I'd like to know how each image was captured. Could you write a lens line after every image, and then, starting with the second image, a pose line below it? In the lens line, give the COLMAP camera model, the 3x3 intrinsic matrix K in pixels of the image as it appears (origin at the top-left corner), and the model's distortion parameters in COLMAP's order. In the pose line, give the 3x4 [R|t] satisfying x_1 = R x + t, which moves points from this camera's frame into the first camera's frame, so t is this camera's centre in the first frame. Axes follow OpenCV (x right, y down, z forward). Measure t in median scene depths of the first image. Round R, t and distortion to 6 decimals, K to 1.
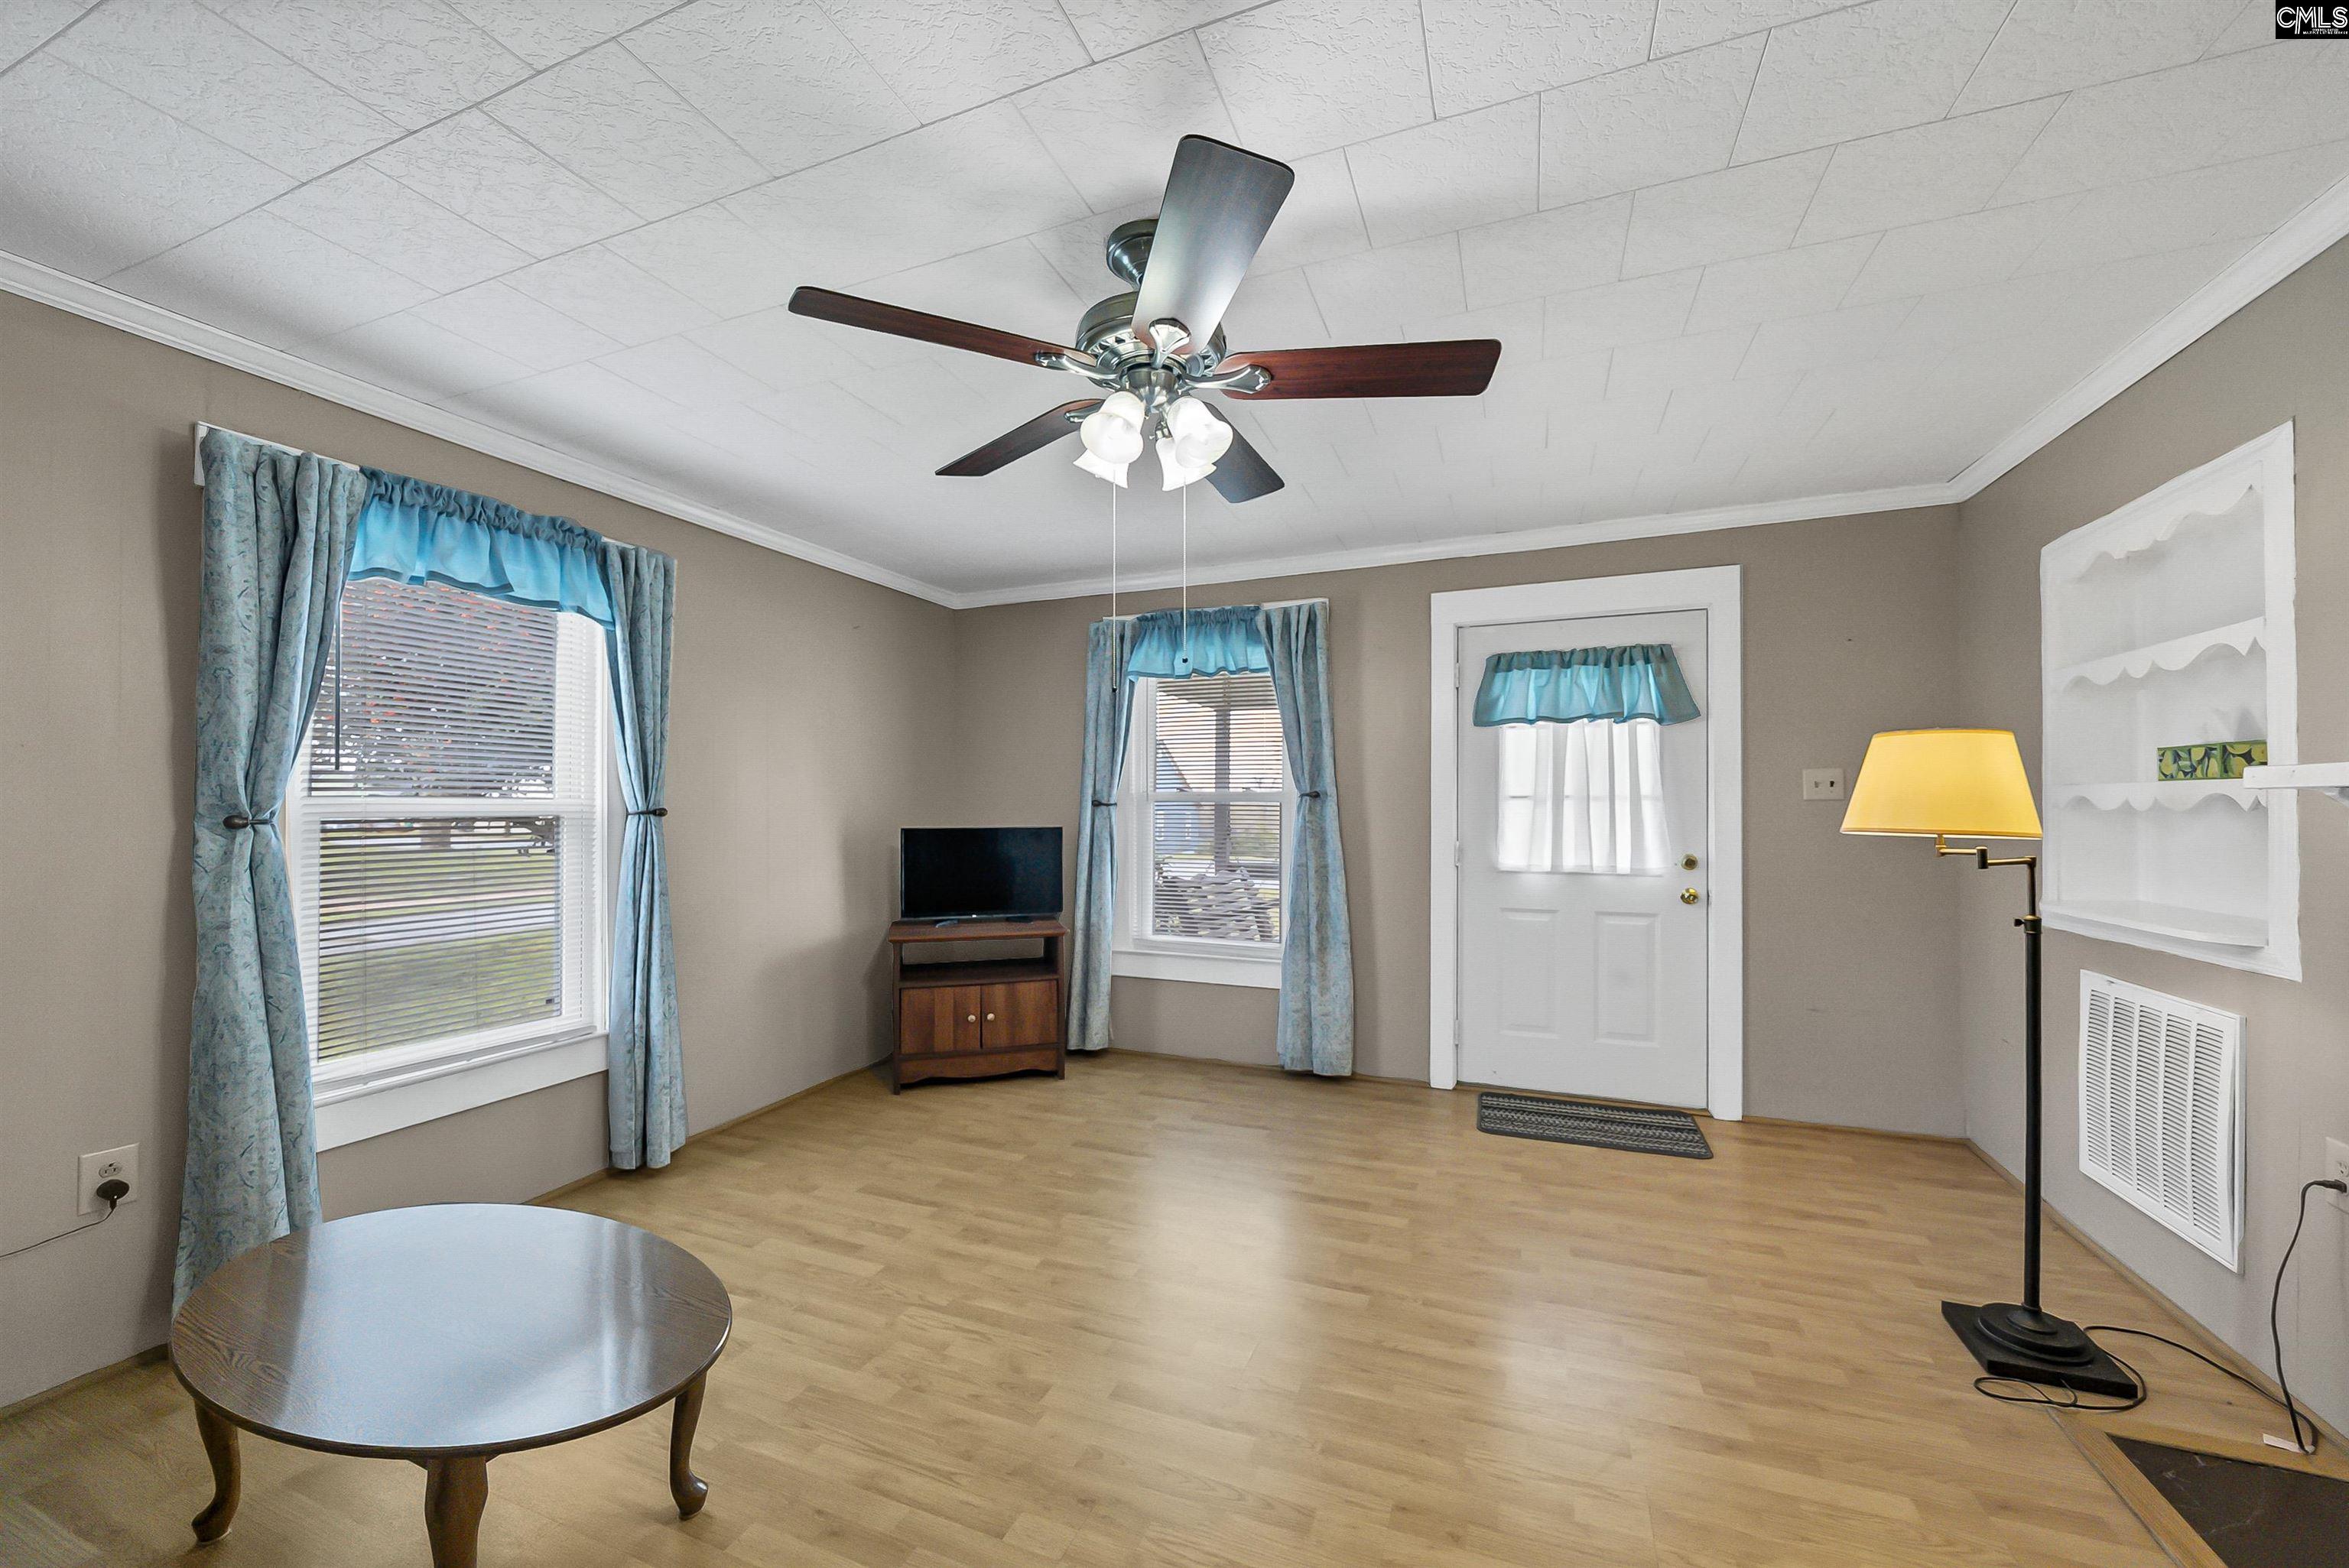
lens RADIAL K [[843.9, 0, 1187.8], [0, 843.9, 808.8], [0, 0, 1]] dist [-0.000480, -0.000011]
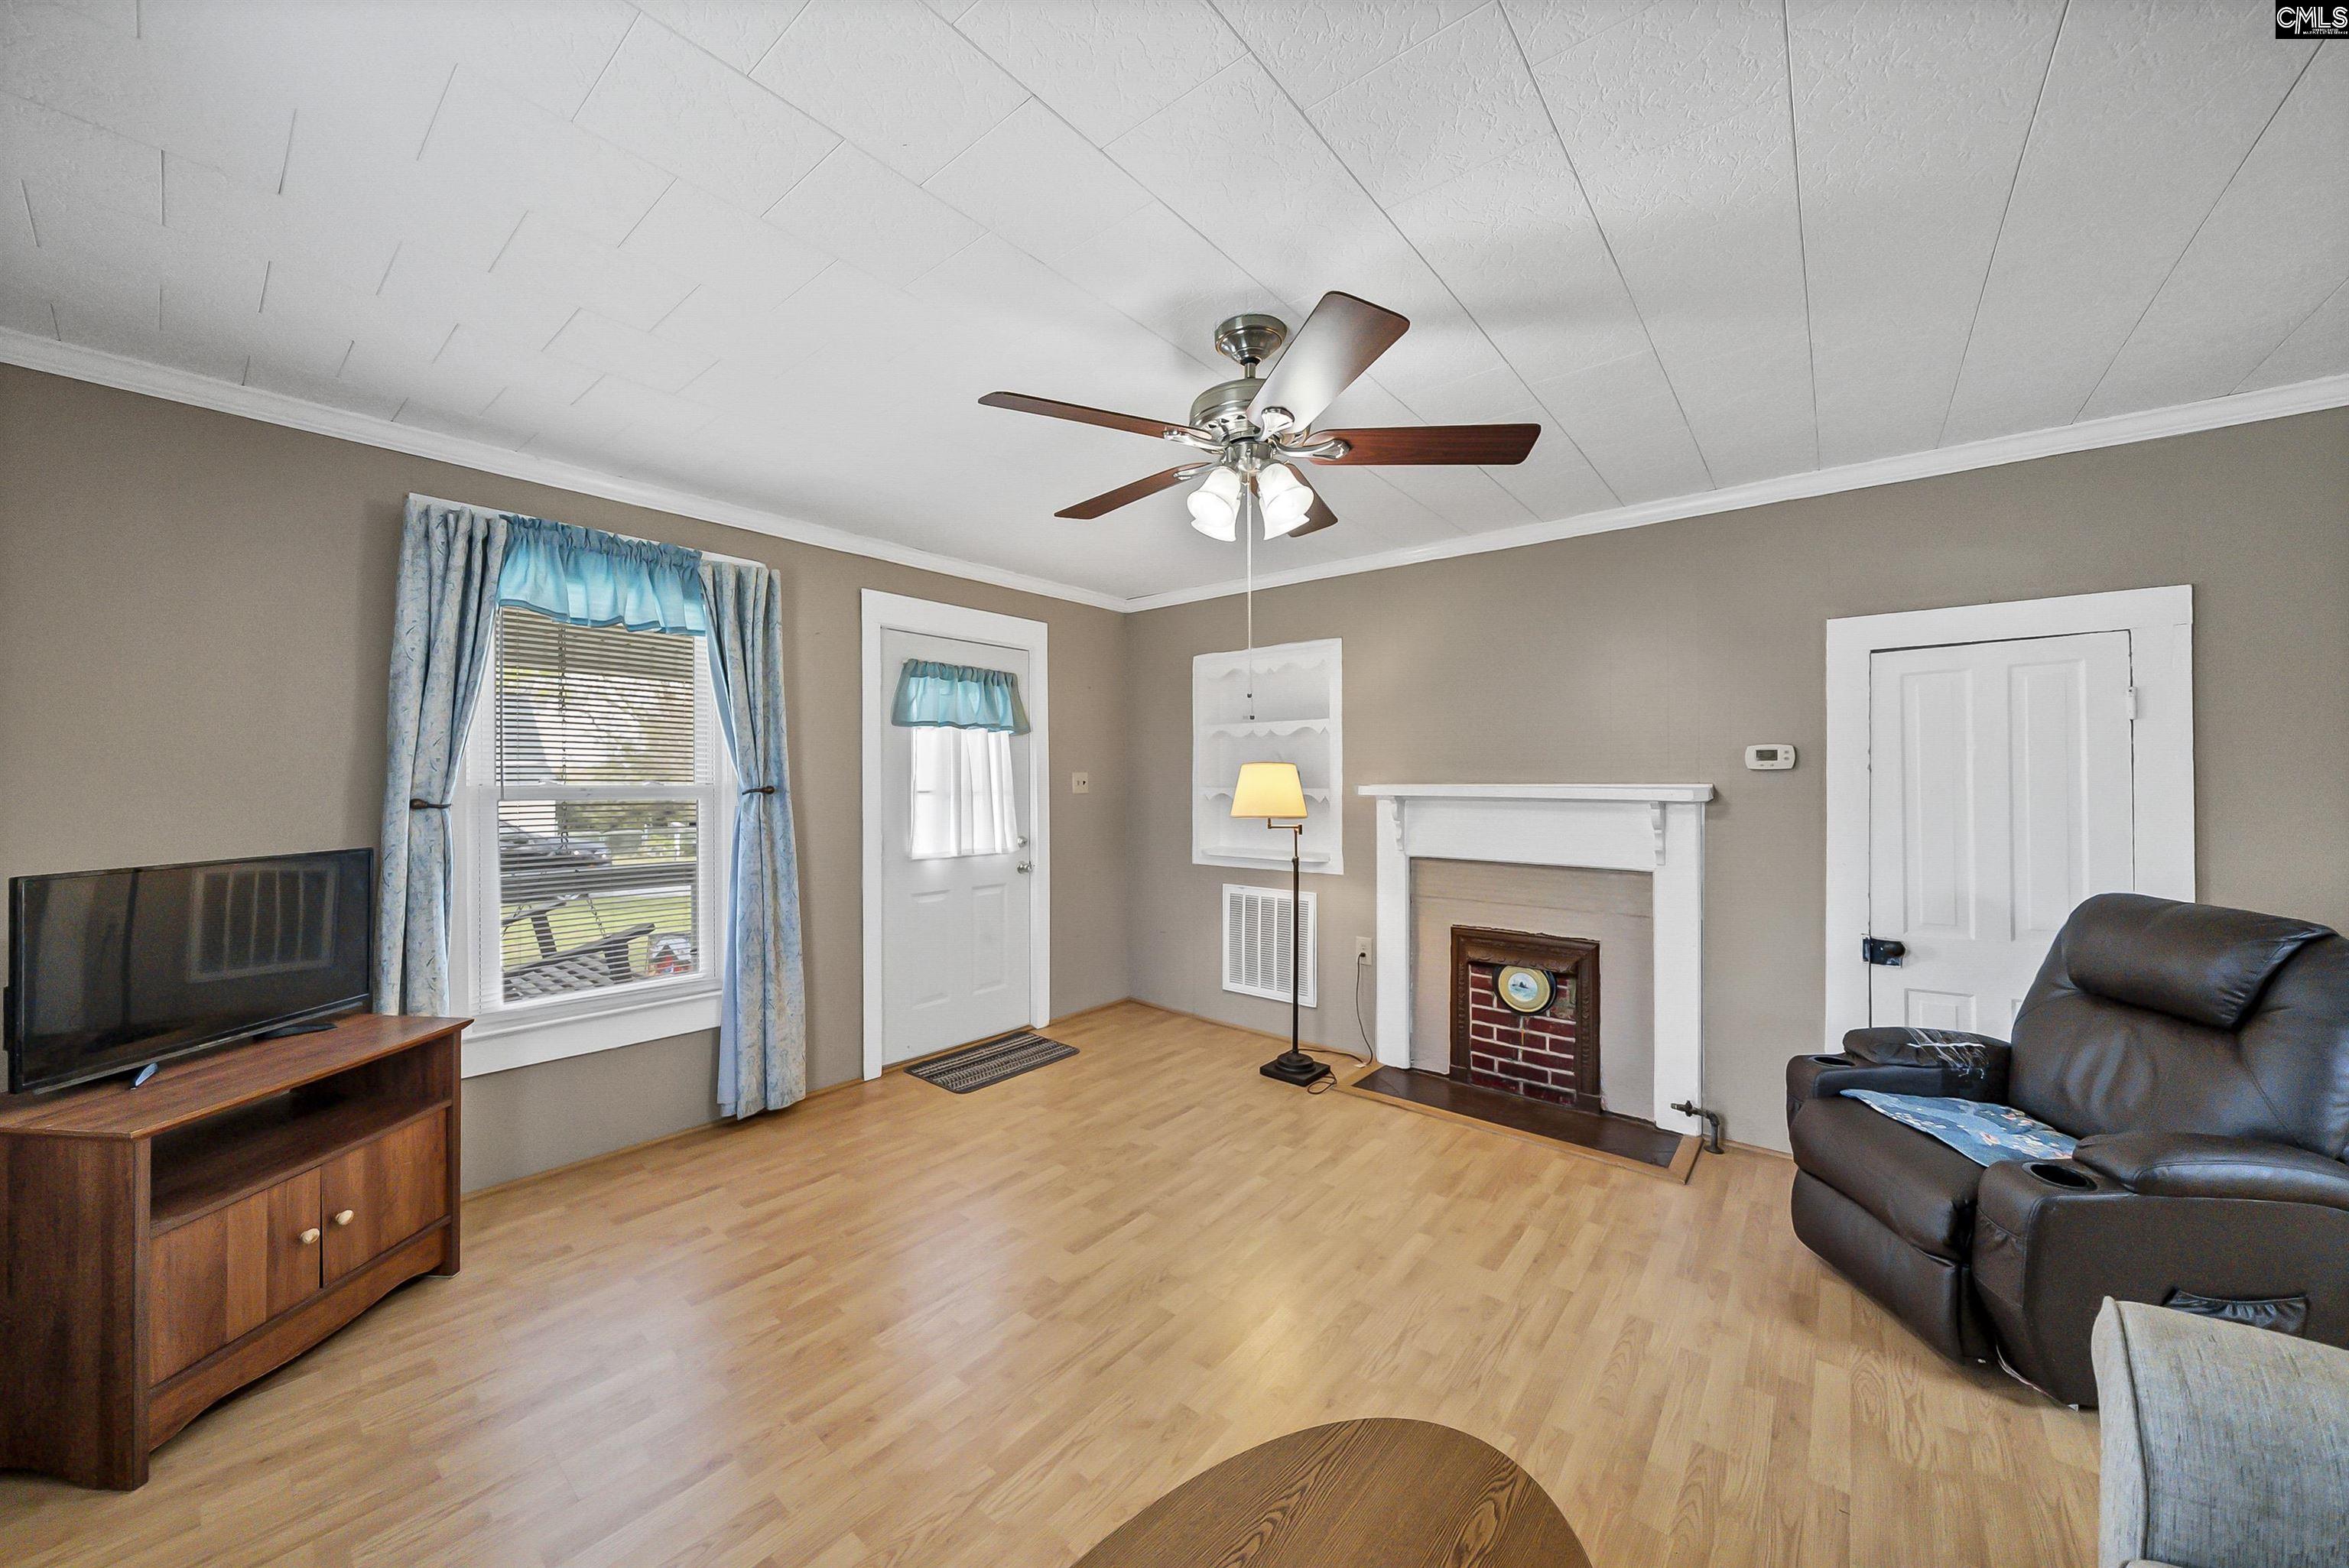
lens RADIAL K [[839.6, 0, 1174.5], [0, 839.6, 784.0], [0, 0, 1]] dist [-0.000313, 0.000014]
pose [[0.332660, 0.000968, 0.943046, -0.554932], [-0.004513, 0.999990, 0.000566, -0.026855], [-0.943036, -0.004444, 0.332661, 0.336595]]
